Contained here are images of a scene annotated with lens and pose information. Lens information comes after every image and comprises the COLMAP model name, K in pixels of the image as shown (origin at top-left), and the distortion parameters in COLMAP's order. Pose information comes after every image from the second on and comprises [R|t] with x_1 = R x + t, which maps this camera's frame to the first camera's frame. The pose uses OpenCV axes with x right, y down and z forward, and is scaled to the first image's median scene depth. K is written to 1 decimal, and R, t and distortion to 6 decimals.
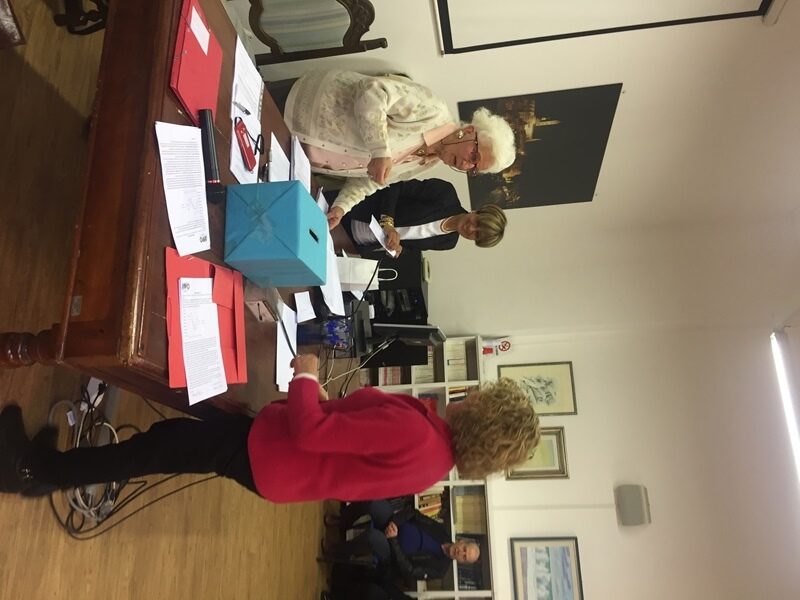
lens RADIAL K [[678.4, 0, 400.0], [0, 678.4, 300.0], [0, 0, 1]] dist [0.092954, -0.114055]
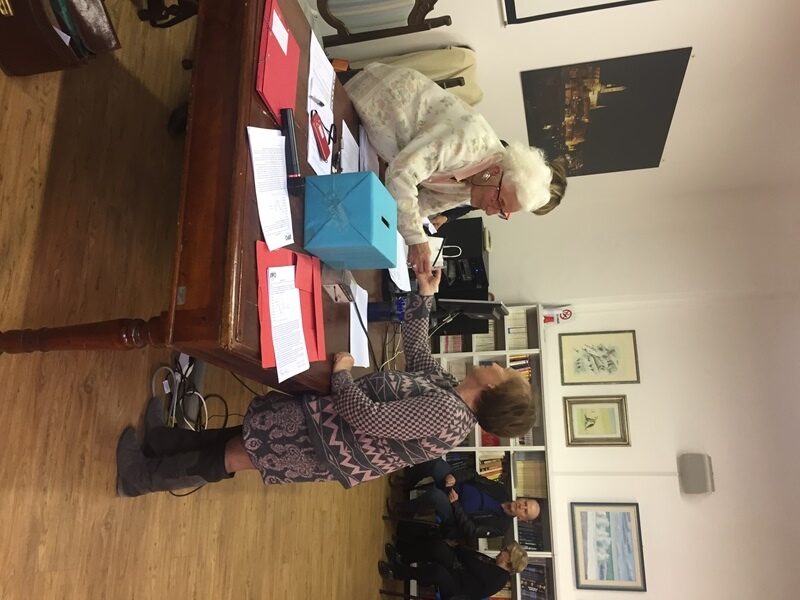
lens RADIAL K [[678.4, 0, 400.0], [0, 678.4, 300.0], [0, 0, 1]] dist [0.092954, -0.114055]
pose [[0.996385, -0.001703, -0.084936, -0.005770], [0.006310, 0.998521, 0.053993, -0.012400], [0.084719, -0.054334, 0.994922, -0.023756]]
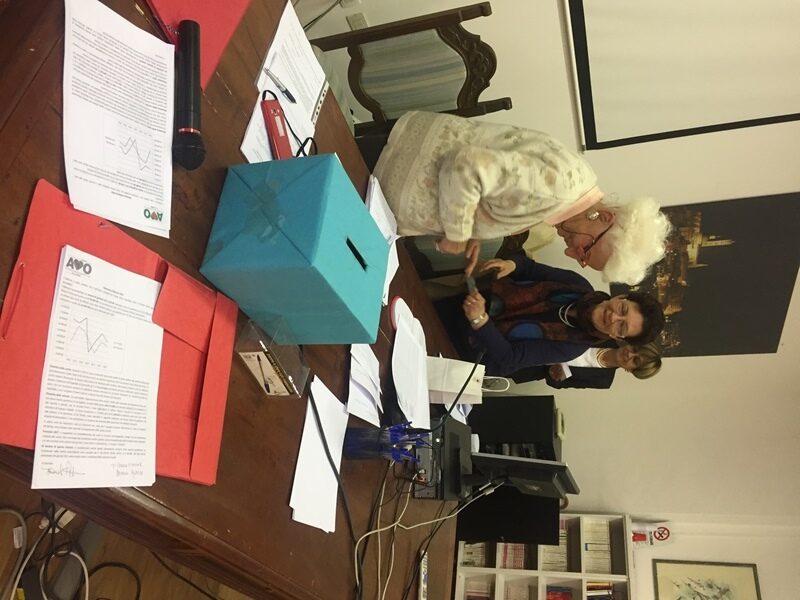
lens RADIAL K [[680.4, 0, 401.5], [0, 680.4, 303.9], [0, 0, 1]] dist [0.088567, -0.121726]
pose [[0.978790, 0.034993, -0.201854, 0.016894], [-0.084265, 0.966863, -0.240987, 0.039770], [0.186732, 0.252885, 0.949305, 0.174939]]
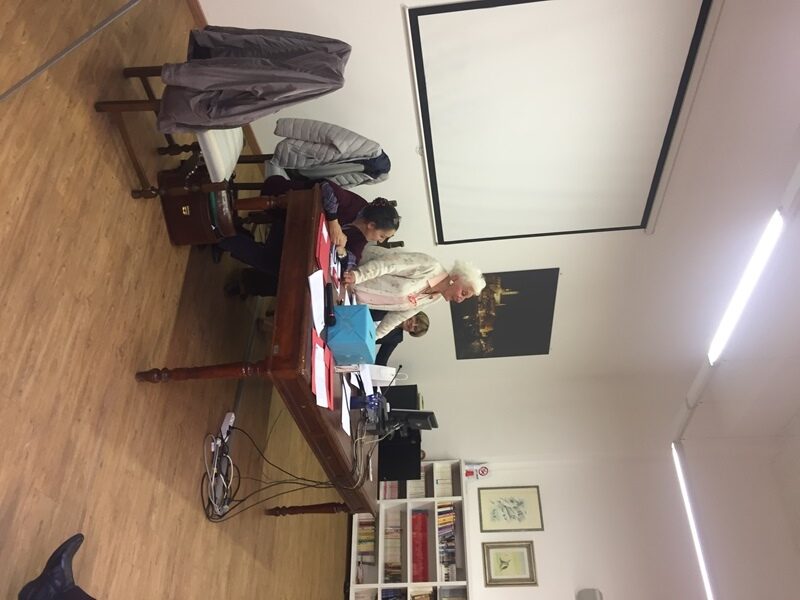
lens RADIAL K [[678.4, 0, 400.0], [0, 678.4, 300.0], [0, 0, 1]] dist [0.092954, -0.114055]
pose [[0.999383, 0.031750, 0.015013, -0.031697], [-0.026894, 0.966762, -0.254258, 0.118116], [-0.022587, 0.253697, 0.967020, -0.345220]]
